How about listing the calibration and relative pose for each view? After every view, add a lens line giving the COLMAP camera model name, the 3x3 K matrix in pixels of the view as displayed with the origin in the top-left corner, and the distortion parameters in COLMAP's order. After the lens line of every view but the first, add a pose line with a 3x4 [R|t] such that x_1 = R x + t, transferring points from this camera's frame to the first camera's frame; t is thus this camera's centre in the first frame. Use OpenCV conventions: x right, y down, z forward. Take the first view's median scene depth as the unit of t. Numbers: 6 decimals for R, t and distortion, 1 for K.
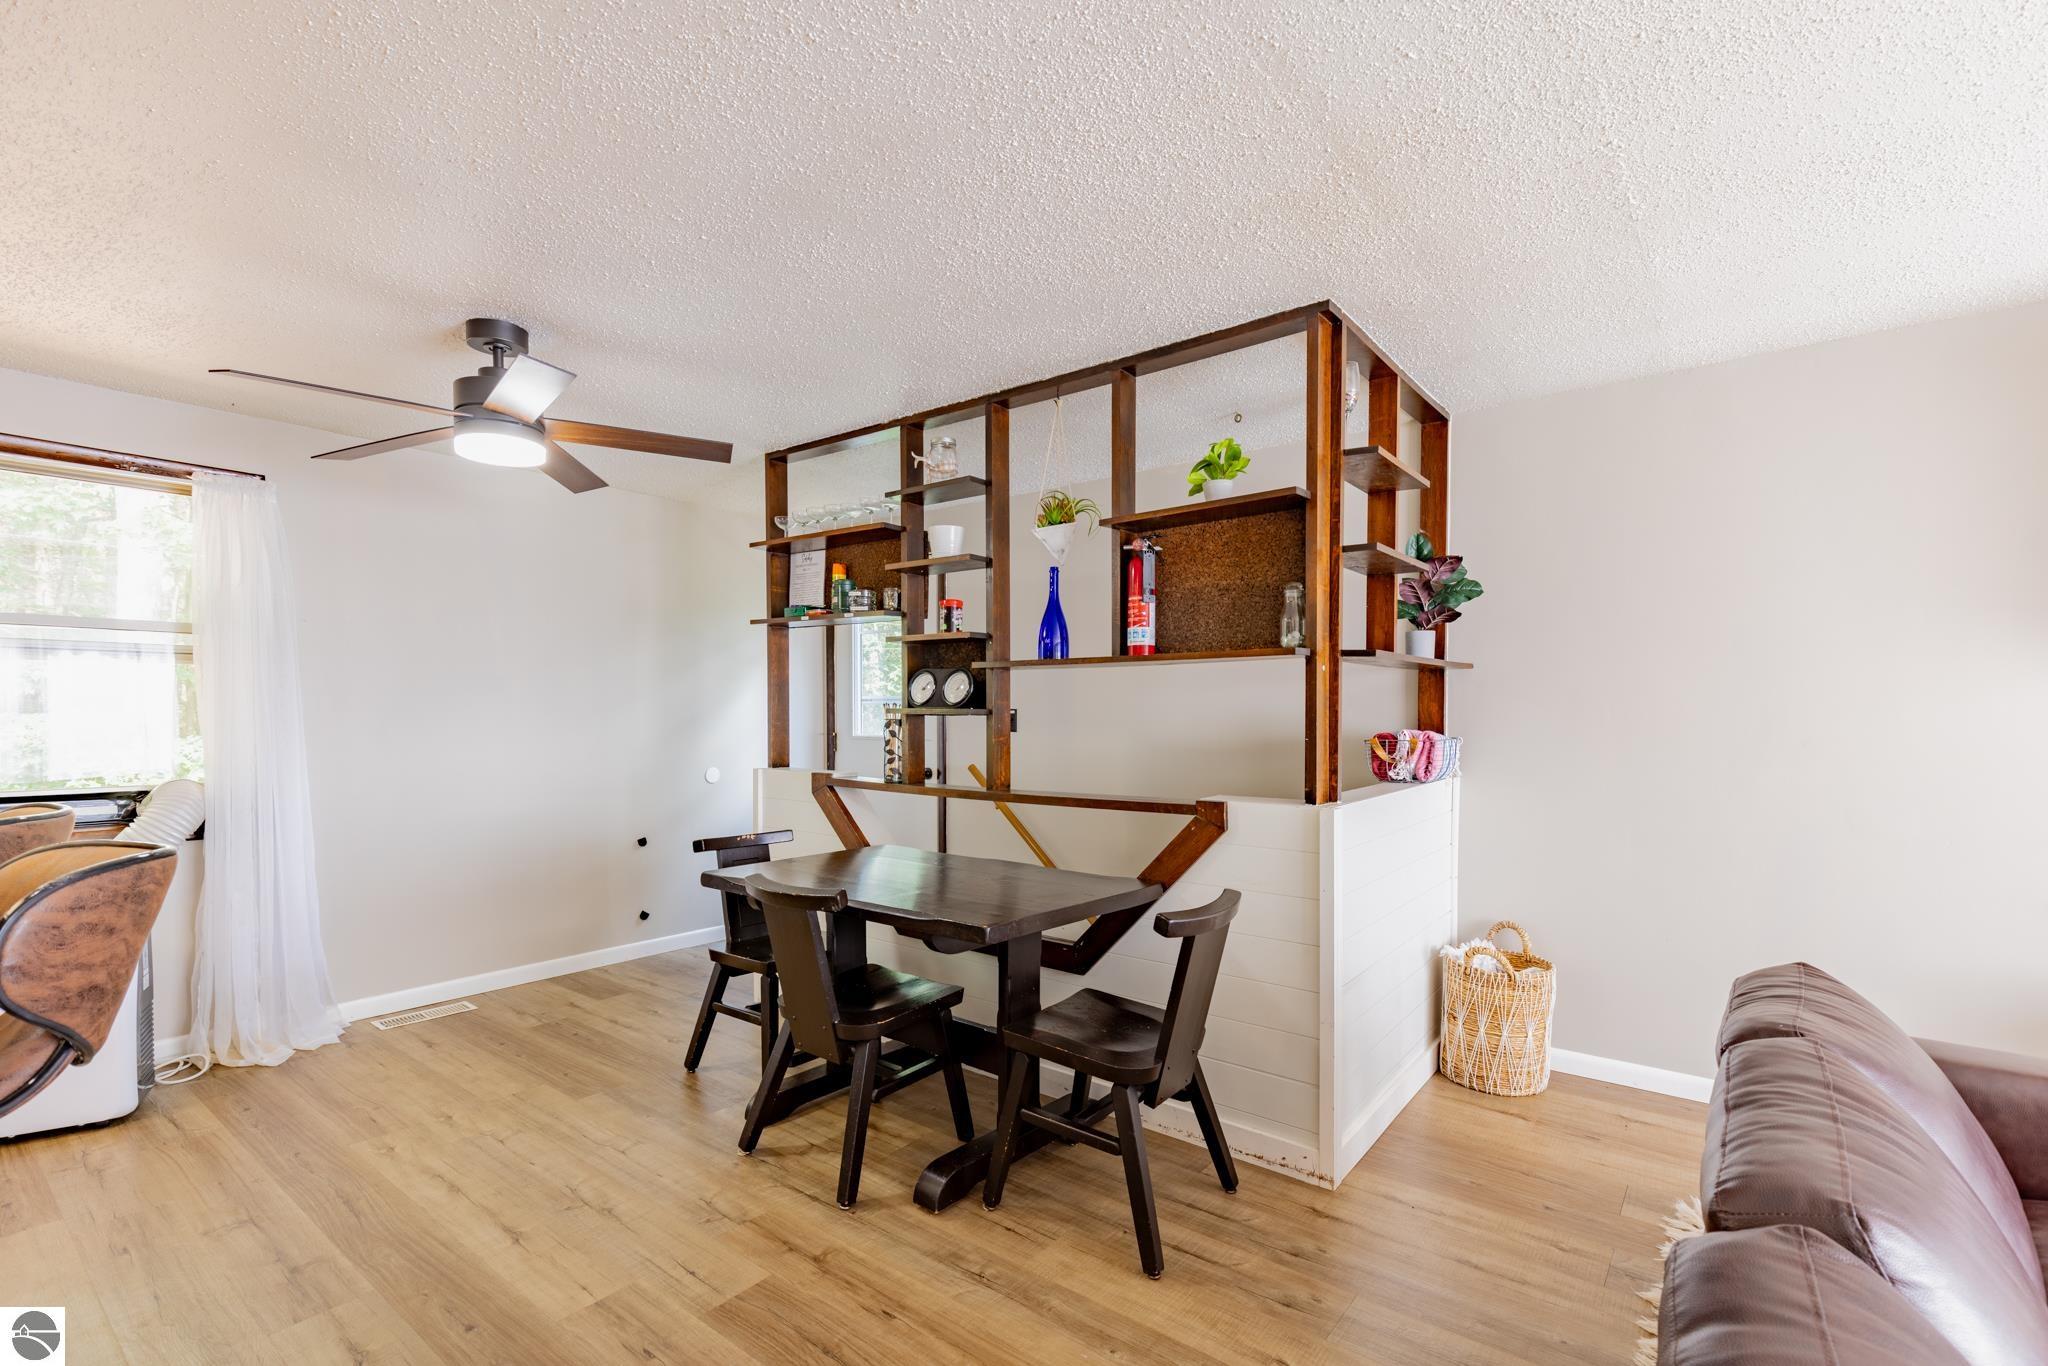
lens RADIAL K [[926.3, 0, 1022.2], [0, 926.3, 723.1], [0, 0, 1]] dist [0.002718, -0.000666]
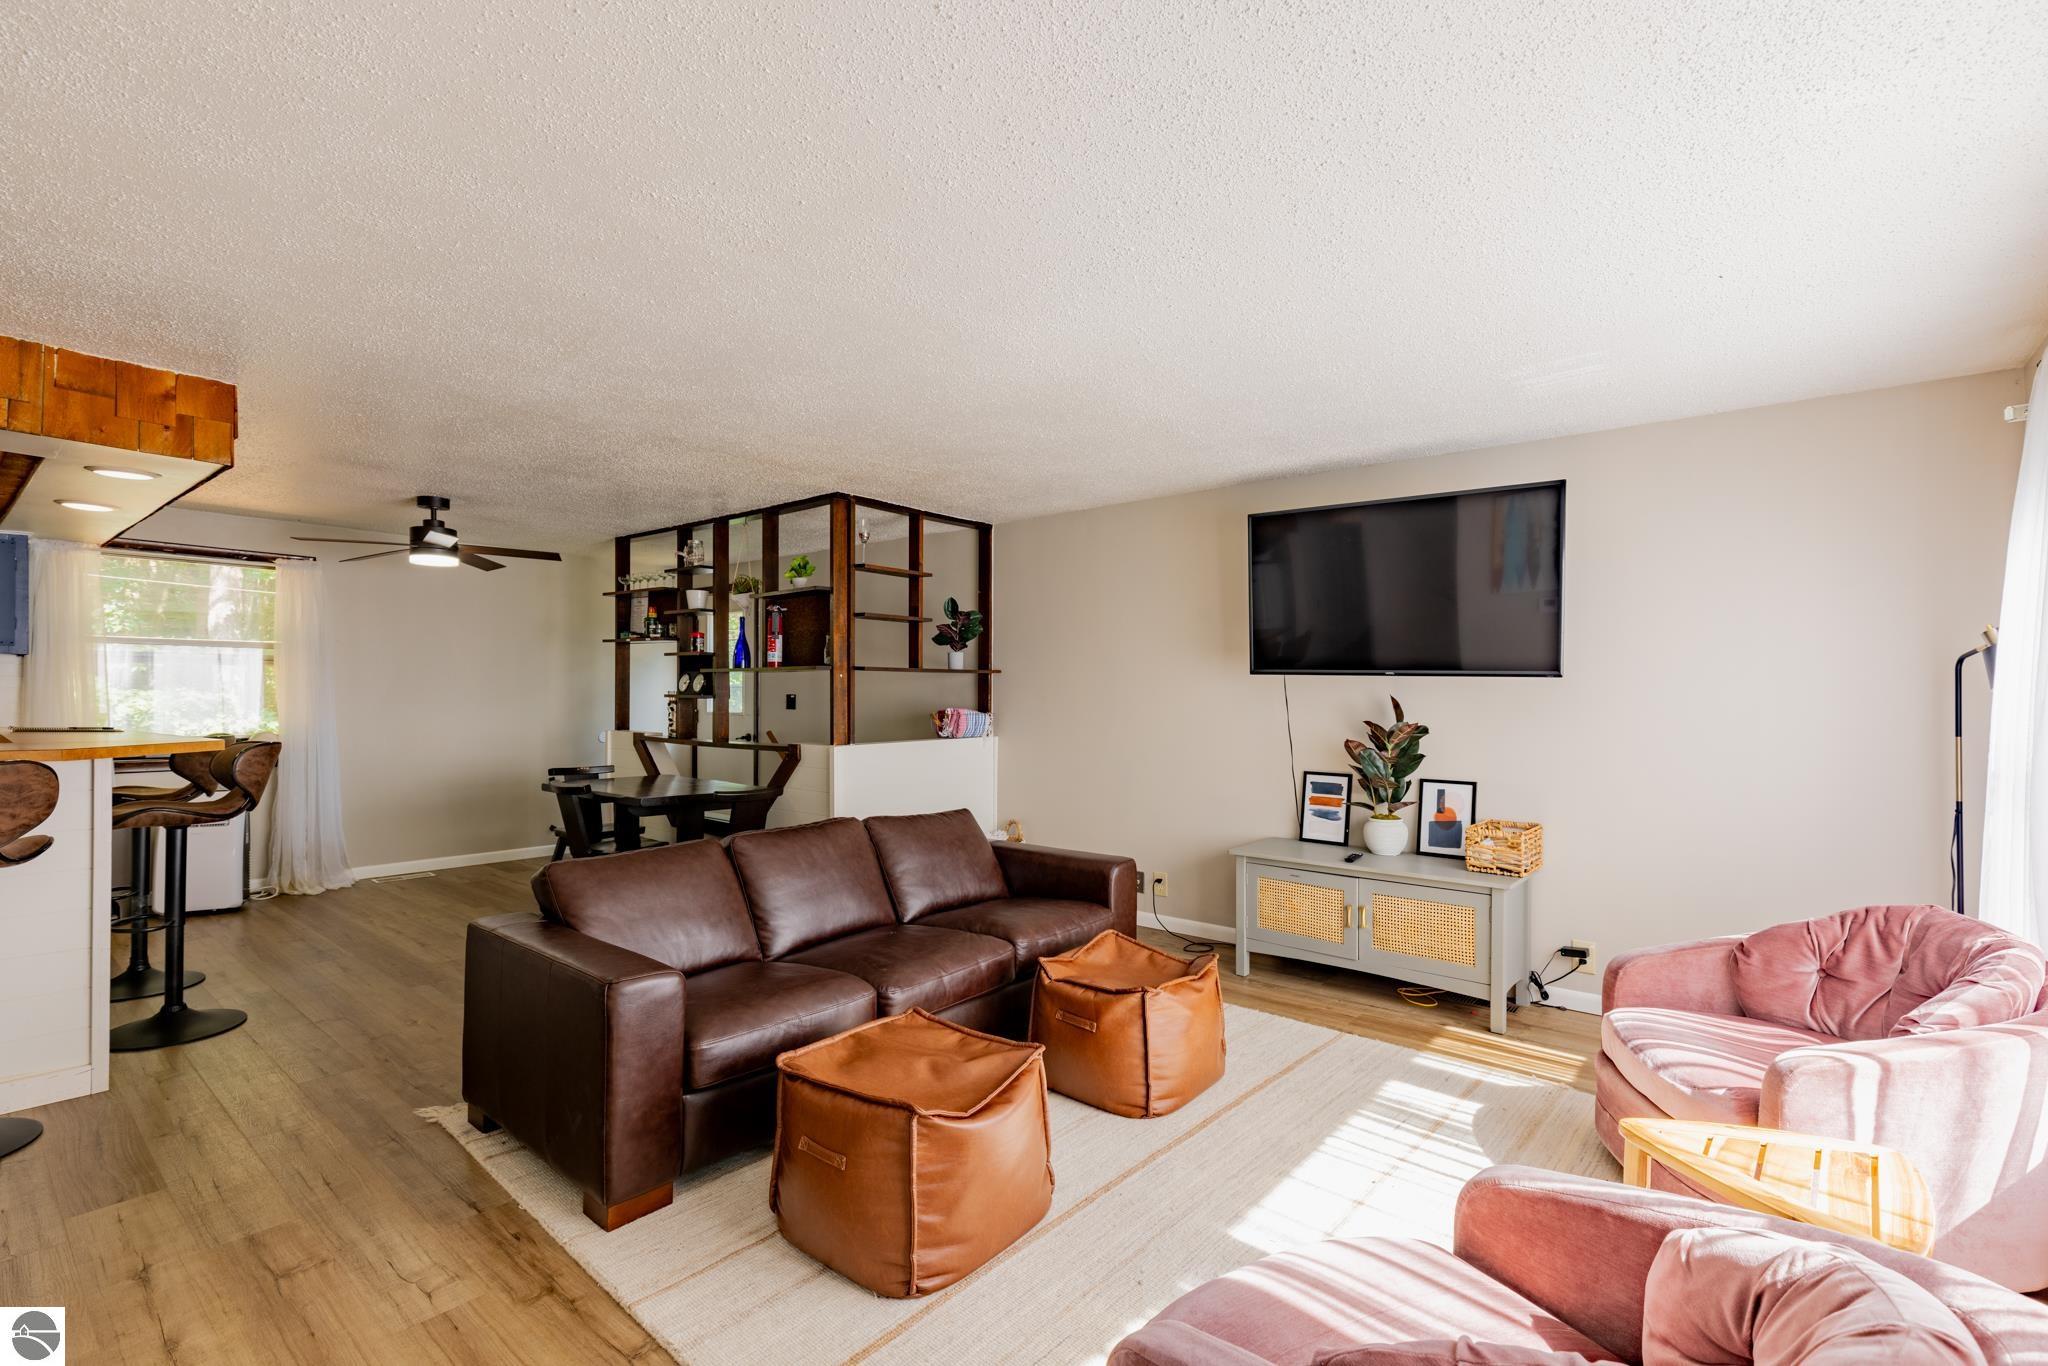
lens RADIAL K [[924.6, 0, 1034.4], [0, 924.6, 704.4], [0, 0, 1]] dist [0.003913, -0.000130]
pose [[0.999798, 0.007043, -0.018851, 0.621030], [-0.007197, 0.999941, -0.008133, 0.012830], [0.018792, 0.008267, 0.999789, -0.773881]]
